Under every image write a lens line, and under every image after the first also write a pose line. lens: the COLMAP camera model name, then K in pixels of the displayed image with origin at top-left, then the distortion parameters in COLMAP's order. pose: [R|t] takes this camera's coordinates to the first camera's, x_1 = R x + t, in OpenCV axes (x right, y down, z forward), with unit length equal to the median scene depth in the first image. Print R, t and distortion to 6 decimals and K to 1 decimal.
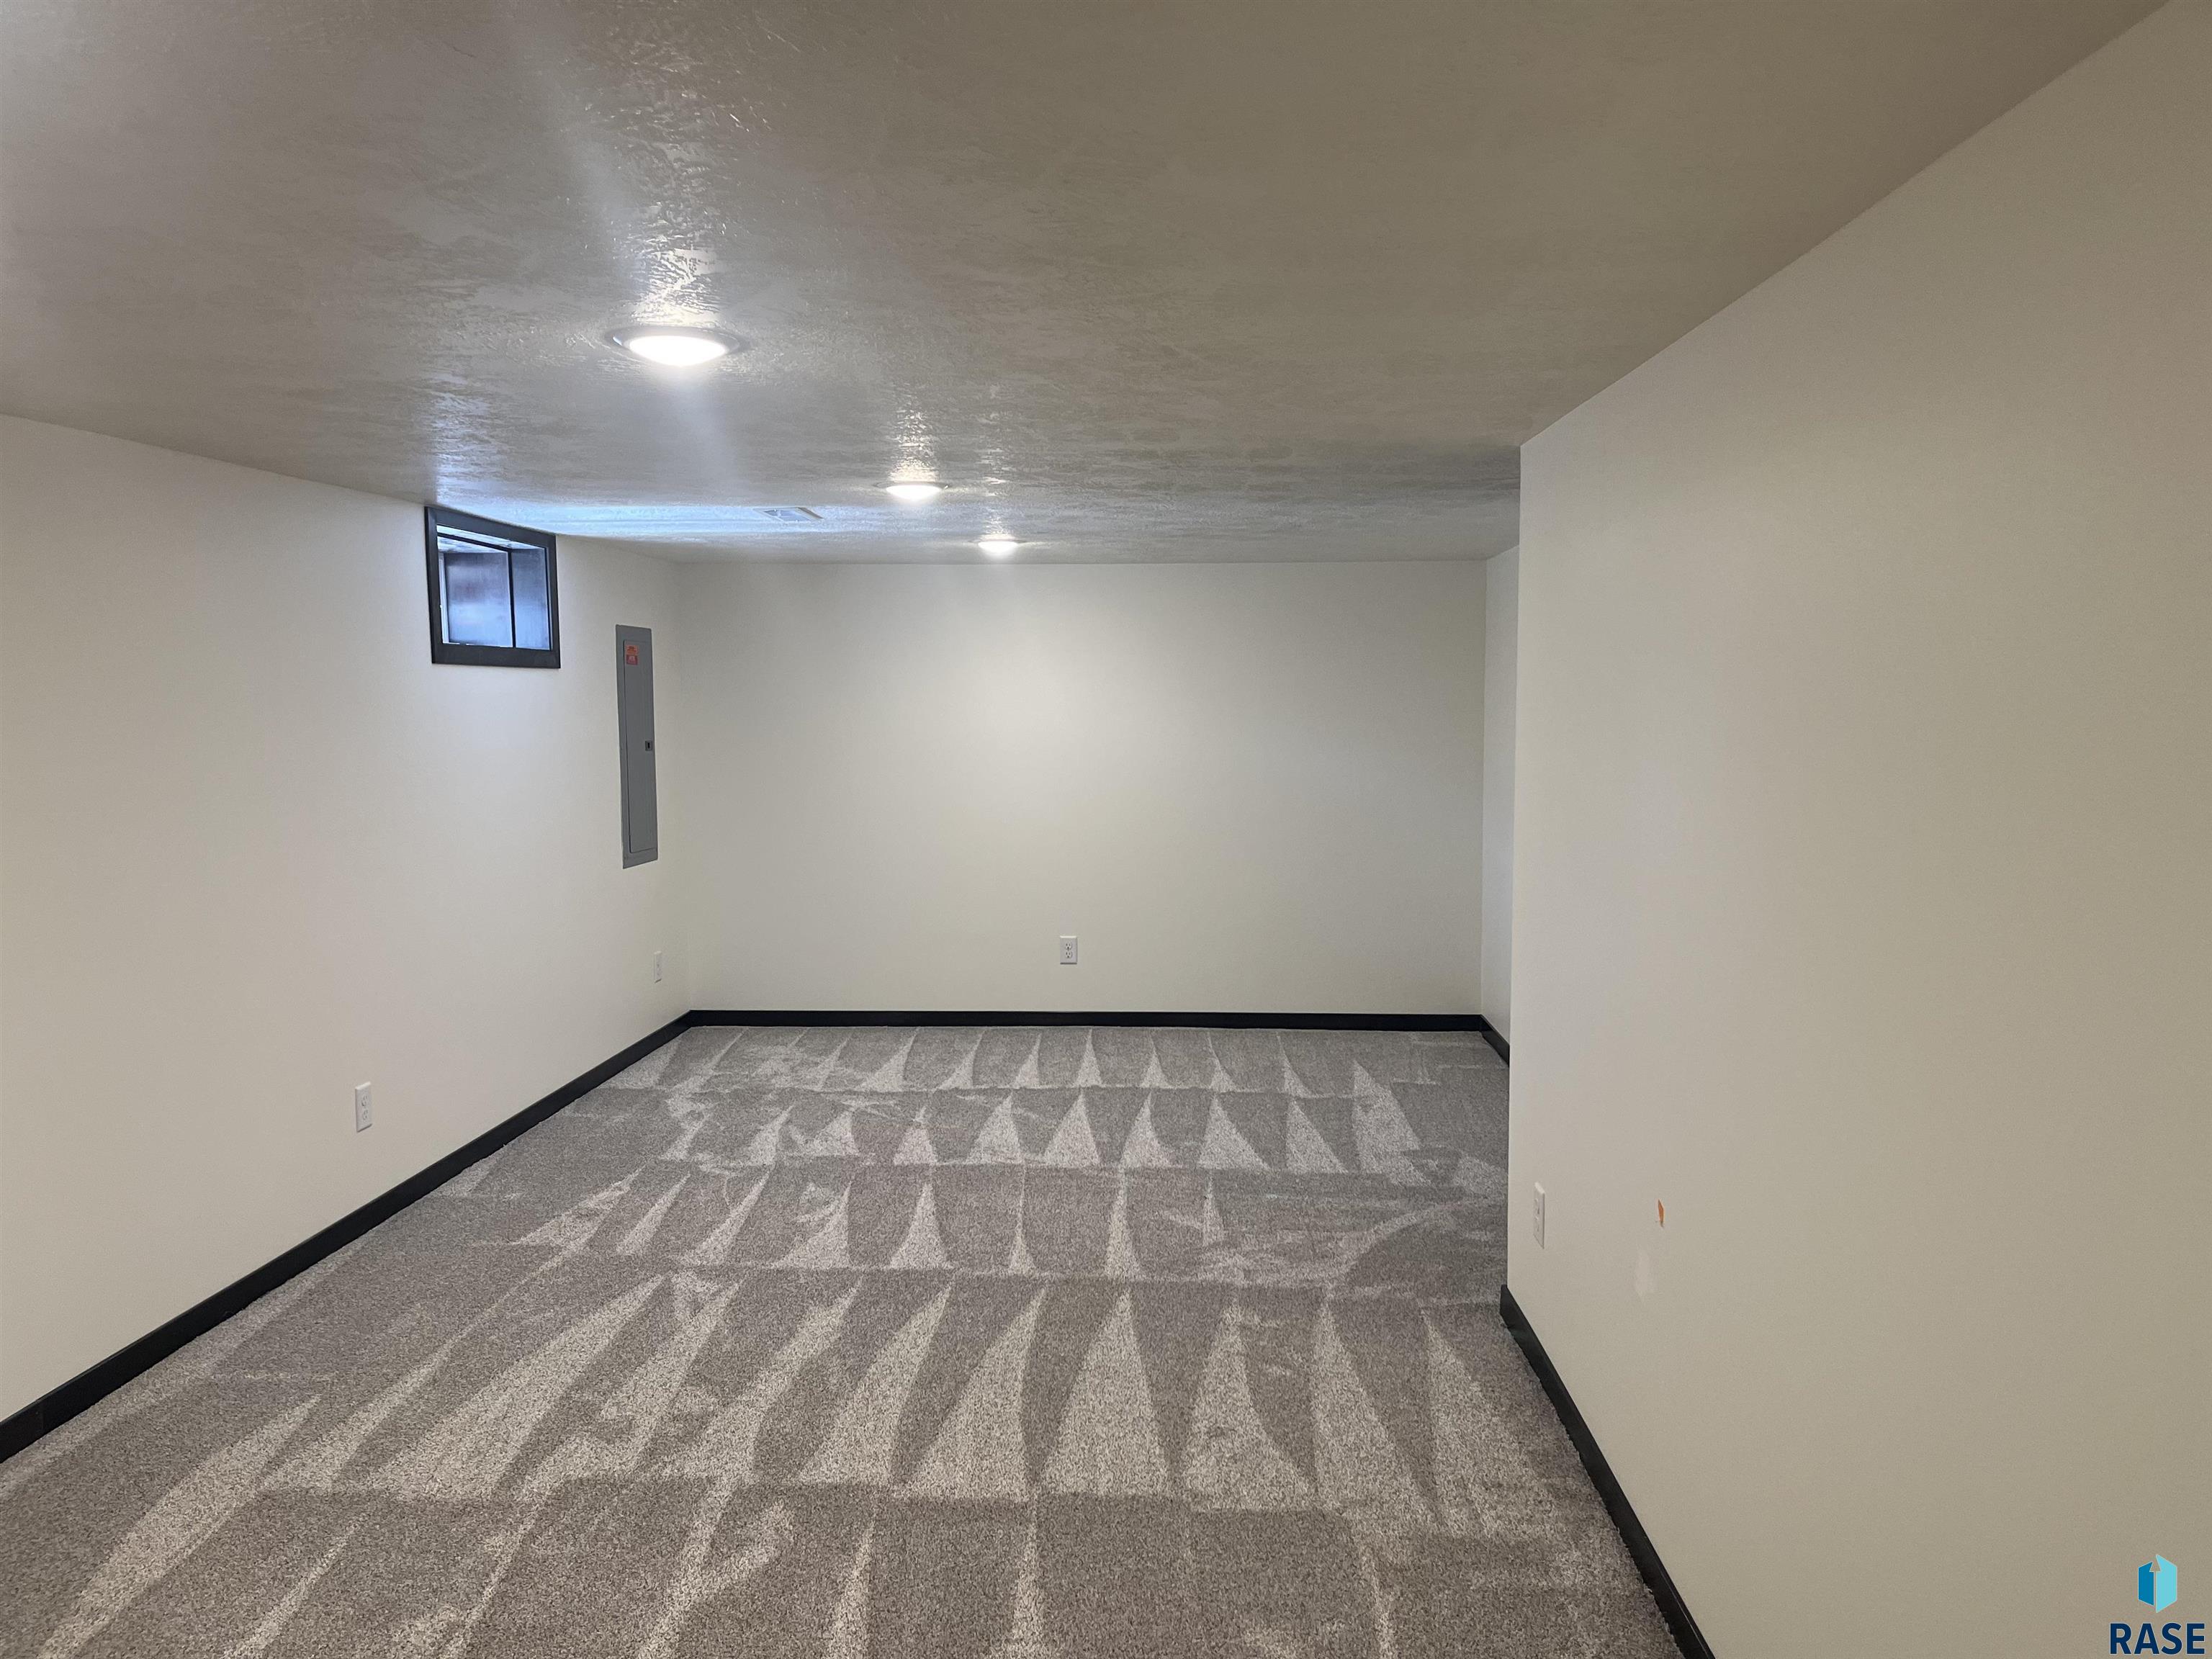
lens RADIAL K [[1660.6, 0, 1093.6], [0, 1660.6, 834.4], [0, 0, 1]] dist [0.064485, -0.080208]
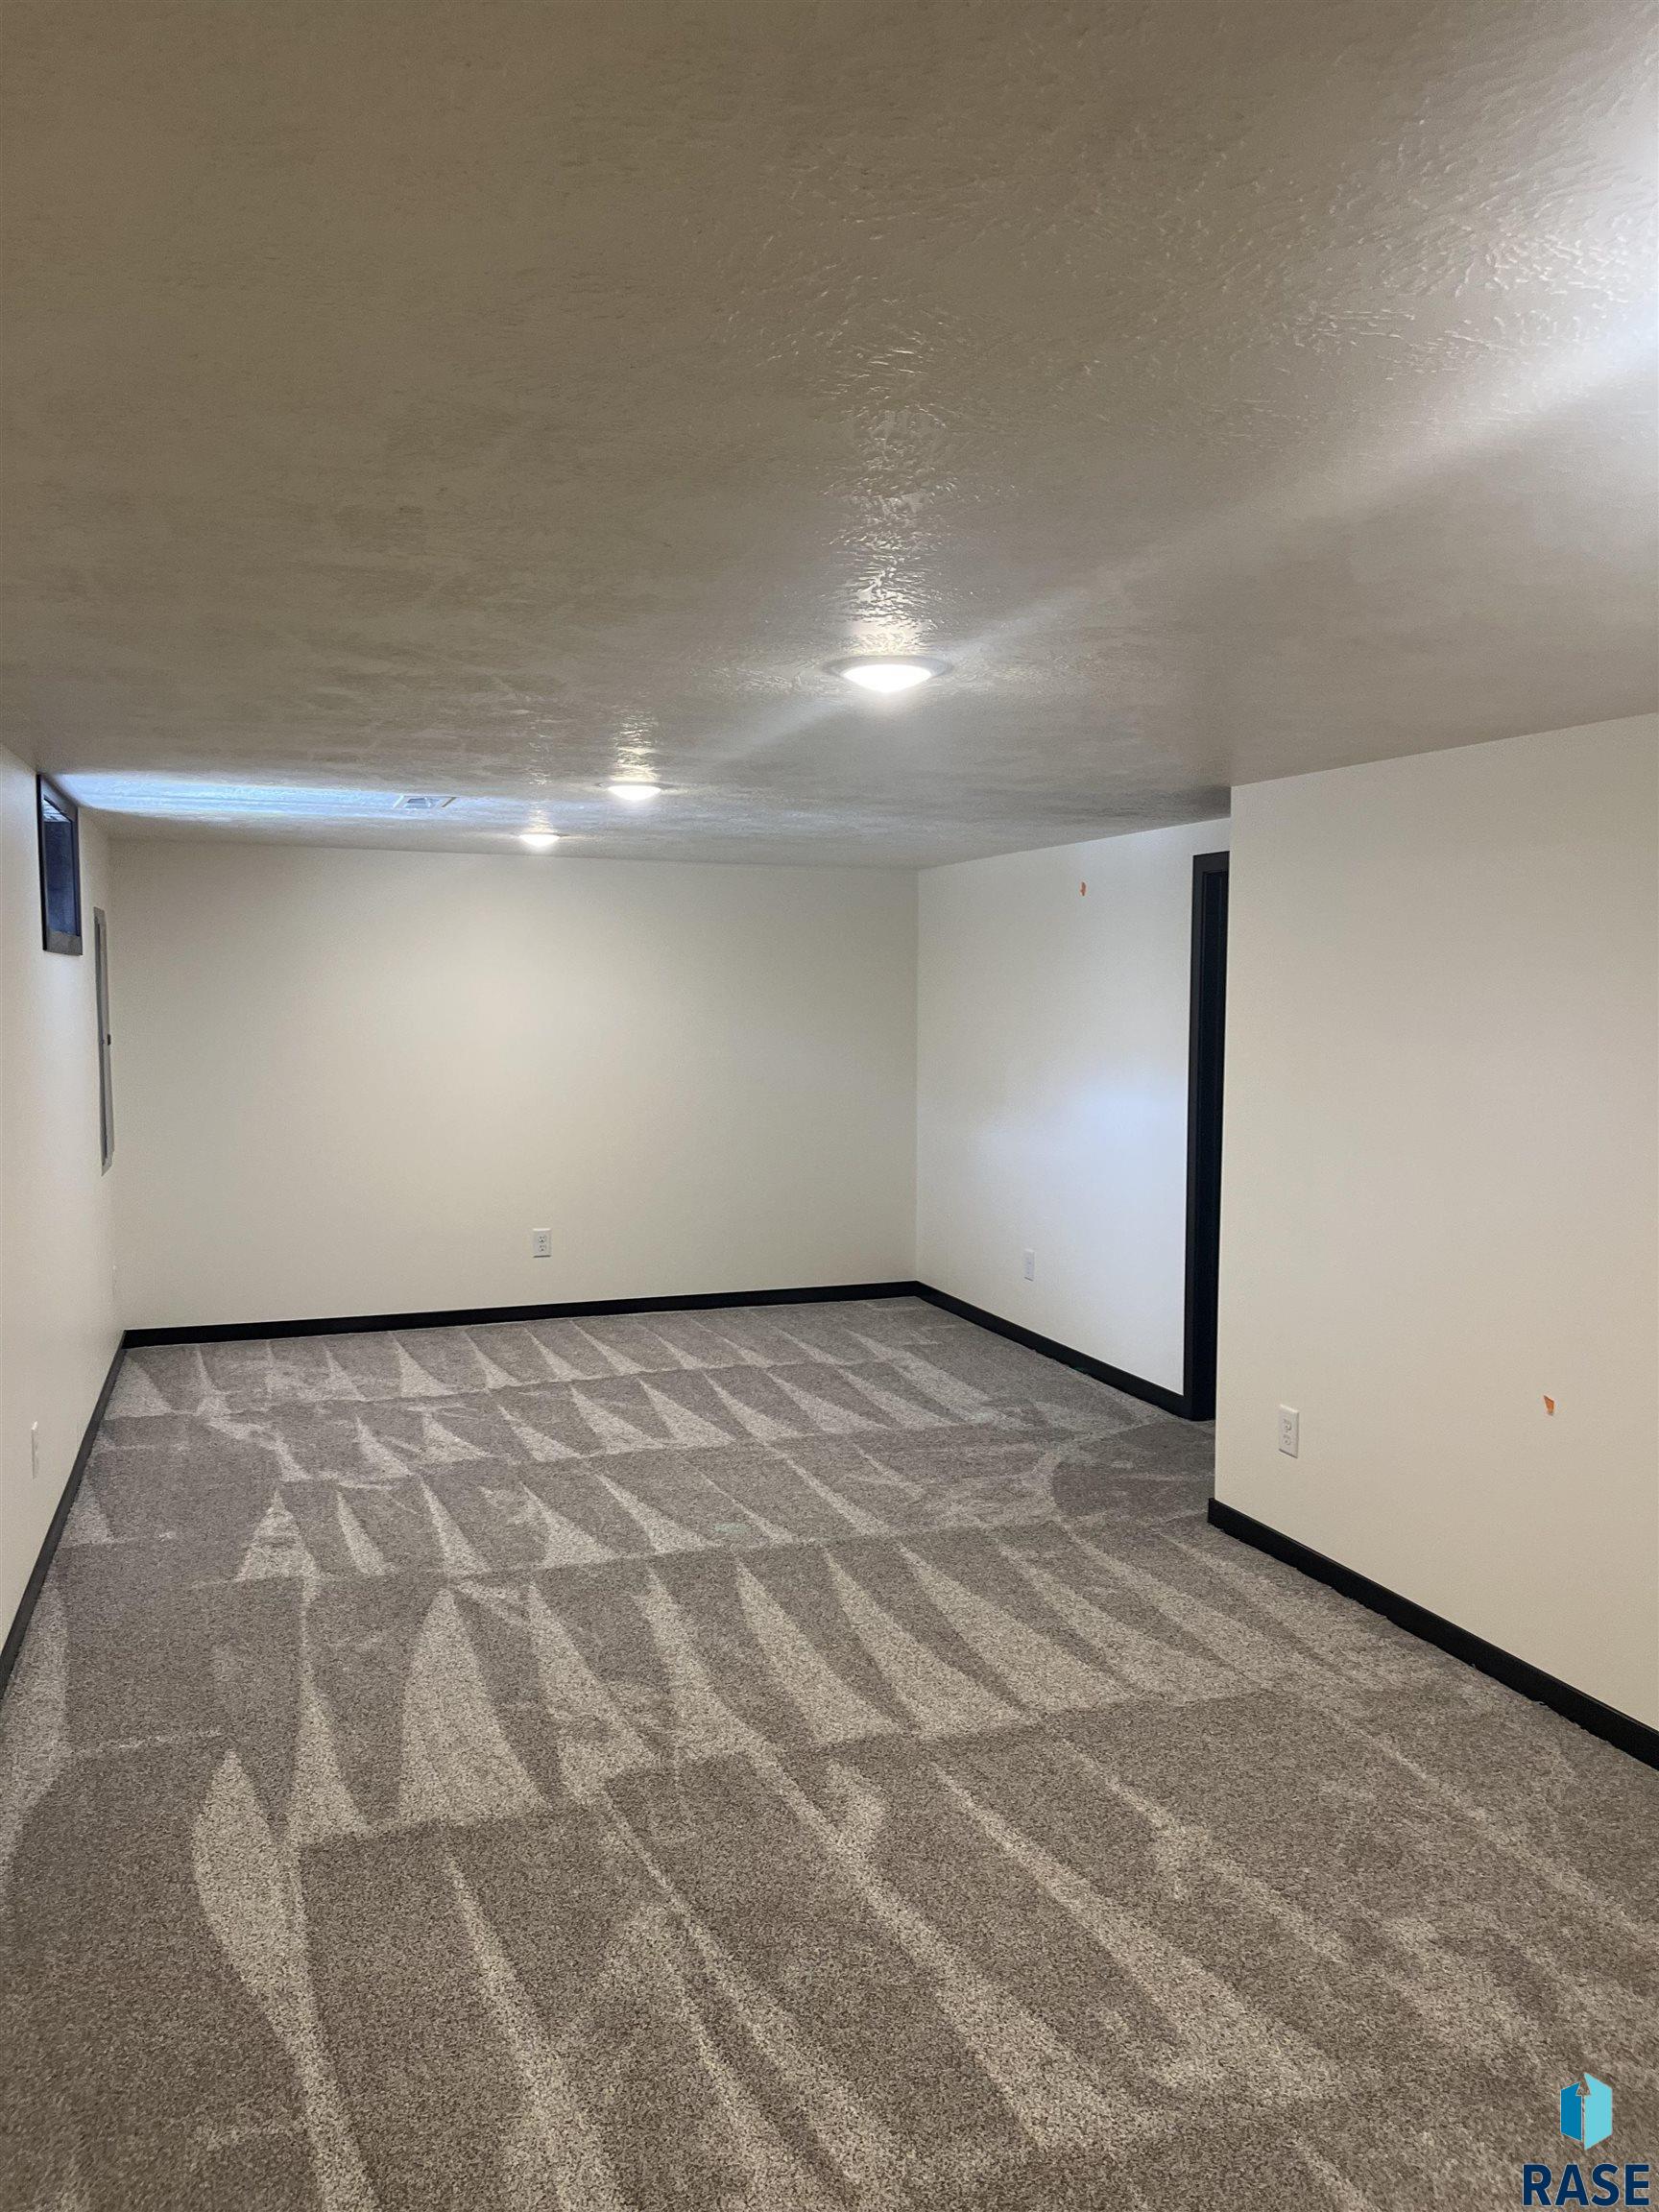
lens RADIAL K [[1660.6, 0, 822.2], [0, 1660.6, 1094.4], [0, 0, 1]] dist [0.064485, -0.080208]
pose [[0.923040, -0.016939, 0.384331, -0.404280], [0.023672, 0.999638, -0.012795, -0.004260], [-0.383975, 0.020908, 0.923107, 0.016645]]
